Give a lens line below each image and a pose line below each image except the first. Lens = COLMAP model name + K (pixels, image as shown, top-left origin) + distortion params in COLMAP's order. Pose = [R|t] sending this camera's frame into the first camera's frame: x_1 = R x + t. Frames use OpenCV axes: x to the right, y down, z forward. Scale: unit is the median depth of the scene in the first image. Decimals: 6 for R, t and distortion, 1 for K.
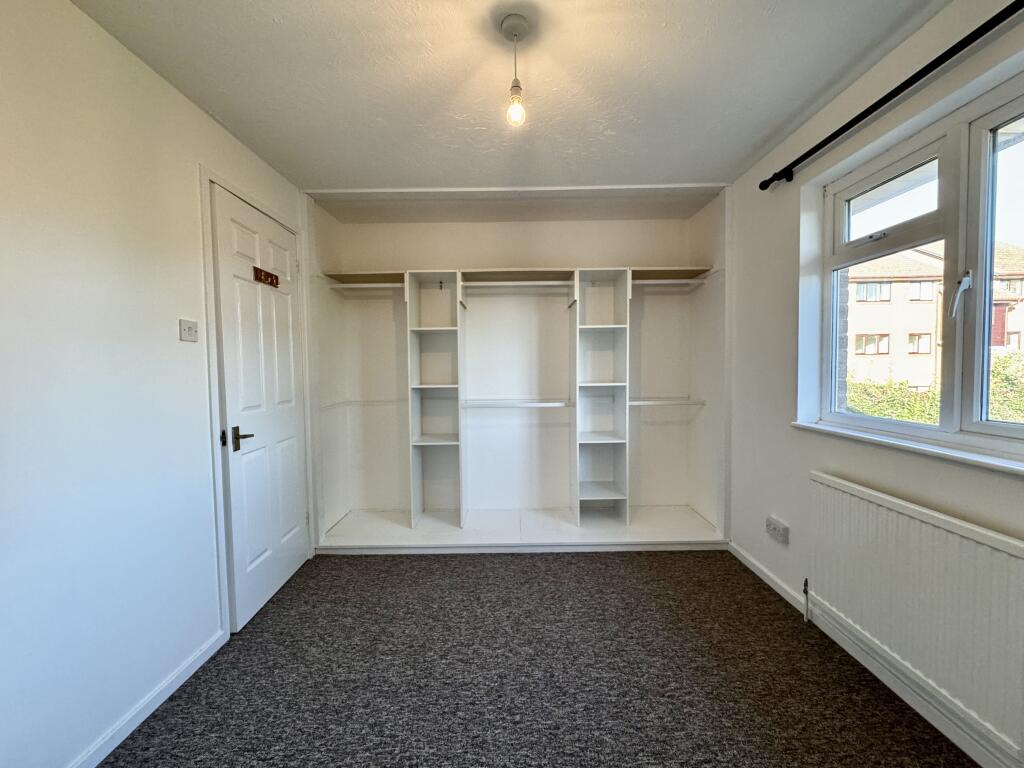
lens RADIAL K [[404.3, 0, 516.0], [0, 404.3, 384.3], [0, 0, 1]] dist [-0.003684, 0.000153]
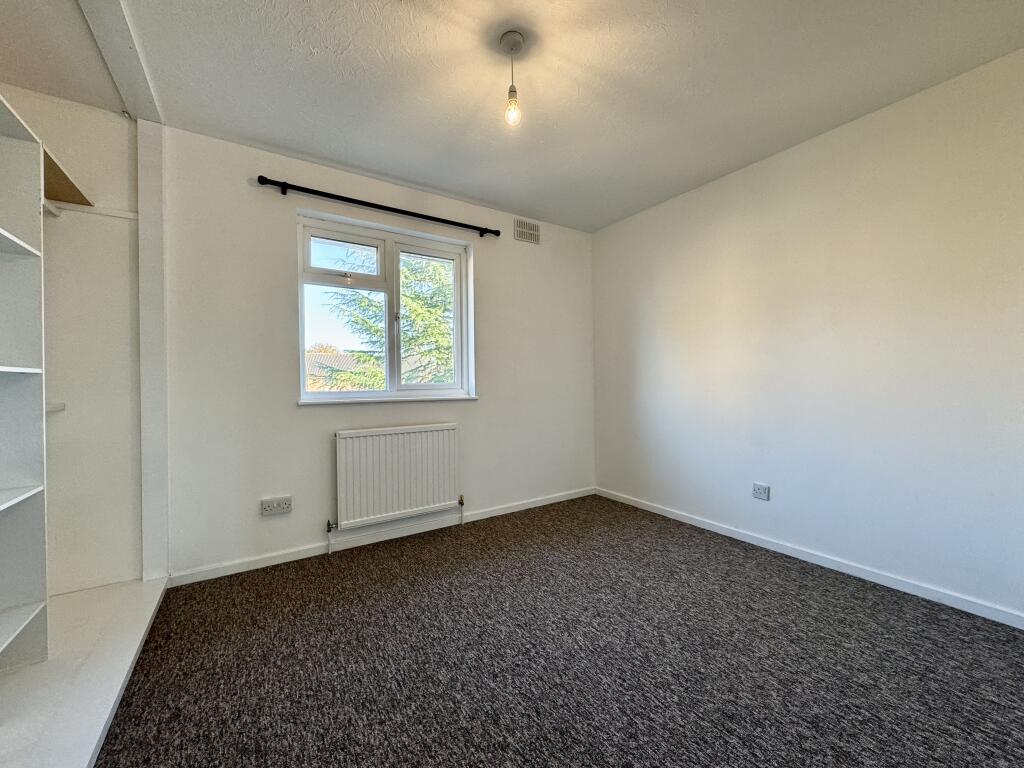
lens RADIAL K [[404.3, 0, 505.0], [0, 404.3, 386.7], [0, 0, 1]] dist [-0.003684, 0.000153]
pose [[-0.528754, 0.010622, 0.848708, -0.805208], [0.051827, 0.998460, 0.019792, 0.070475], [-0.847191, 0.054452, -0.528491, 1.405276]]
